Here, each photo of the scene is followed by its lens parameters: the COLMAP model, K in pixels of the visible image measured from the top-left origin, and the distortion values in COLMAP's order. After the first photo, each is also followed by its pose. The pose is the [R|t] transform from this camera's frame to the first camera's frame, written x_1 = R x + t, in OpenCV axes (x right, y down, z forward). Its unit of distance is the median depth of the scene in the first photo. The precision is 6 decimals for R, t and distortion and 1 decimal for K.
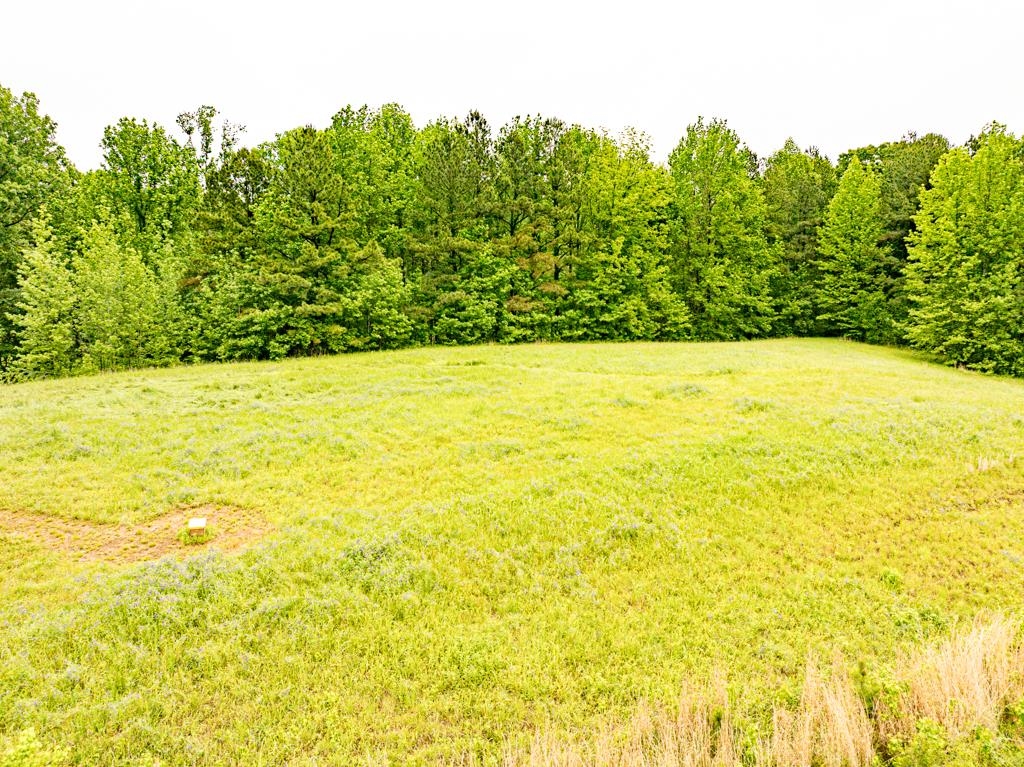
lens RADIAL K [[717.8, 0, 516.6], [0, 717.8, 384.6], [0, 0, 1]] dist [-0.040696, 0.006328]
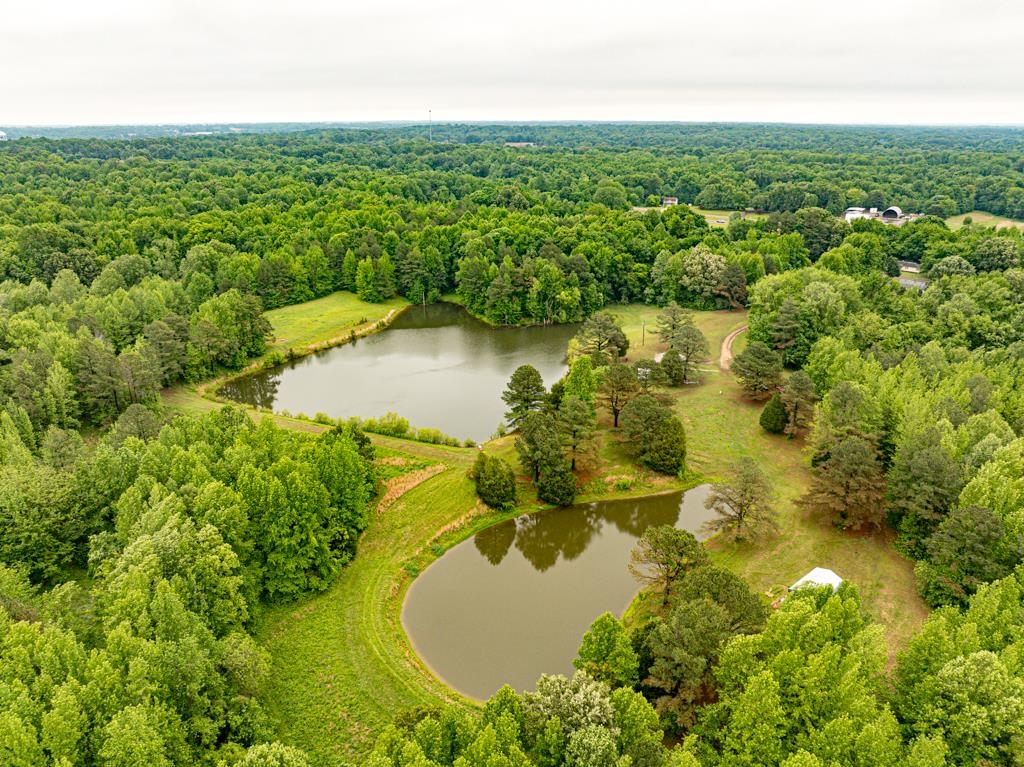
lens RADIAL K [[717.8, 0, 516.6], [0, 717.8, 384.6], [0, 0, 1]] dist [-0.040696, 0.006328]
pose [[0.863882, -0.175725, 0.472046, -1.007619], [0.072510, 0.970795, 0.228692, -0.543789], [-0.498447, -0.163335, 0.851394, -4.074021]]
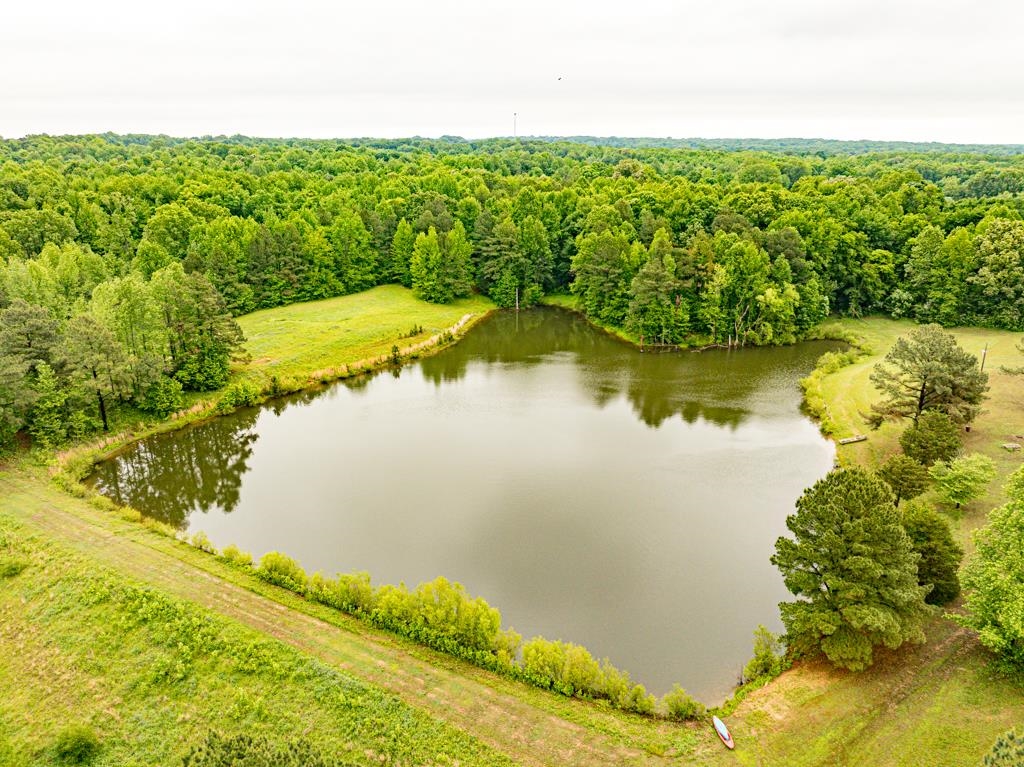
lens RADIAL K [[717.8, 0, 516.6], [0, 717.8, 384.6], [0, 0, 1]] dist [-0.040696, 0.006328]
pose [[0.912476, -0.130923, 0.387616, -0.325919], [0.056697, 0.978739, 0.197116, -0.265082], [-0.405182, -0.157887, 0.900499, -2.163279]]
